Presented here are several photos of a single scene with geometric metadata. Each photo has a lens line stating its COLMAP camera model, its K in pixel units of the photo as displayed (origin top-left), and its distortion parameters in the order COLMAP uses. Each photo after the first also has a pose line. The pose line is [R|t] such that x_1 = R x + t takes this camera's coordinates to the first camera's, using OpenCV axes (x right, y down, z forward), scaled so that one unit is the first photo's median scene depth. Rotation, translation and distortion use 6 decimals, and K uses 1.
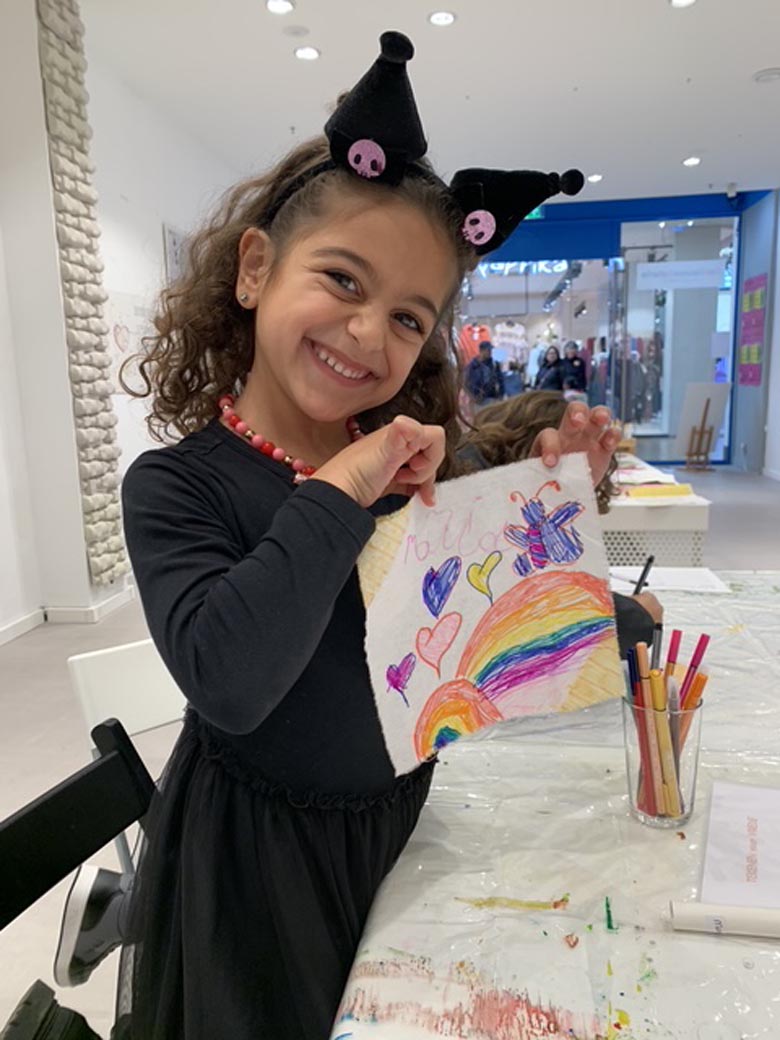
lens RADIAL K [[812.6, 0, 390.0], [0, 812.6, 520.0], [0, 0, 1]] dist [0.013944, -0.010731]
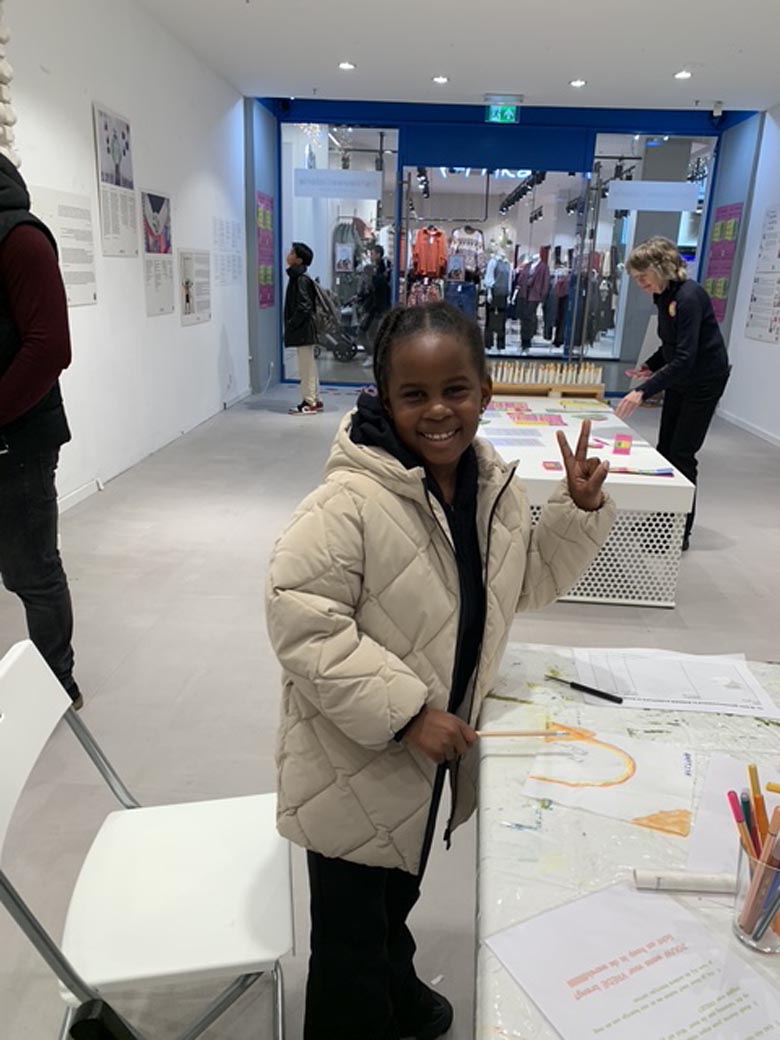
lens RADIAL K [[804.1, 0, 390.0], [0, 804.1, 520.0], [0, 0, 1]] dist [0.011021, 0.001977]
pose [[0.995493, 0.041062, 0.085484, -0.010547], [-0.052087, 0.990011, 0.131019, -0.027738], [-0.079250, -0.134881, 0.987687, 0.036446]]
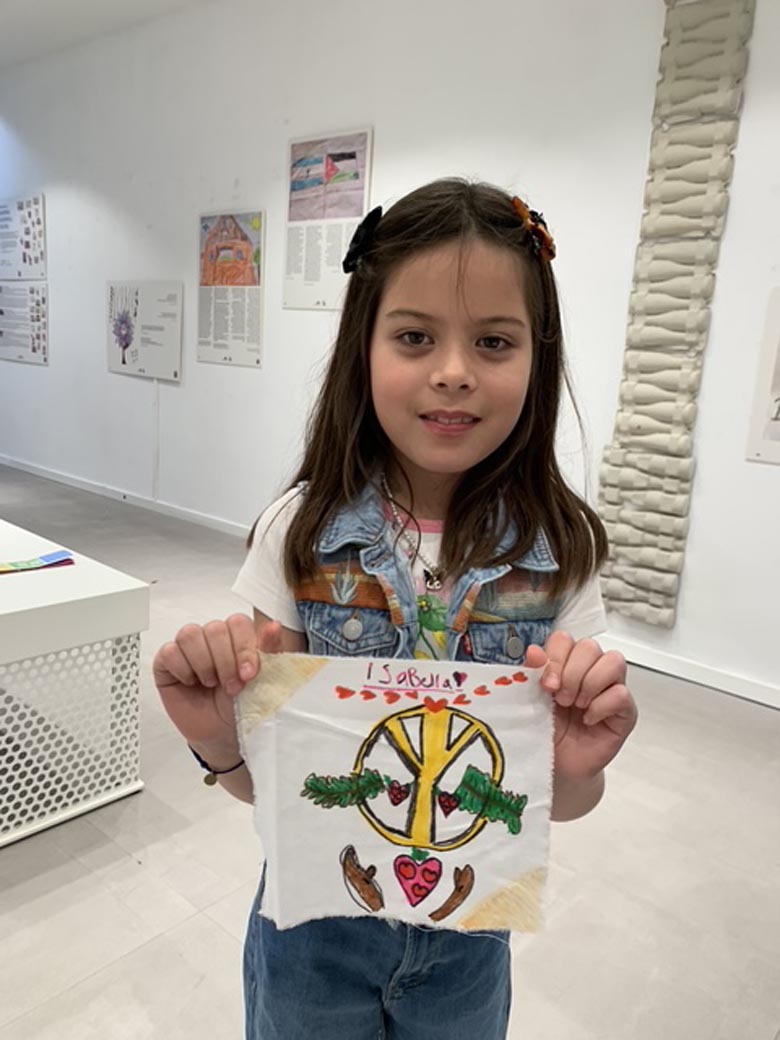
lens RADIAL K [[812.6, 0, 390.0], [0, 812.6, 520.0], [0, 0, 1]] dist [0.013944, -0.010731]
pose [[0.539957, -0.097907, 0.835979, 0.009805], [0.049896, 0.995188, 0.084325, -0.031627], [-0.840213, -0.003819, 0.542244, 0.182648]]
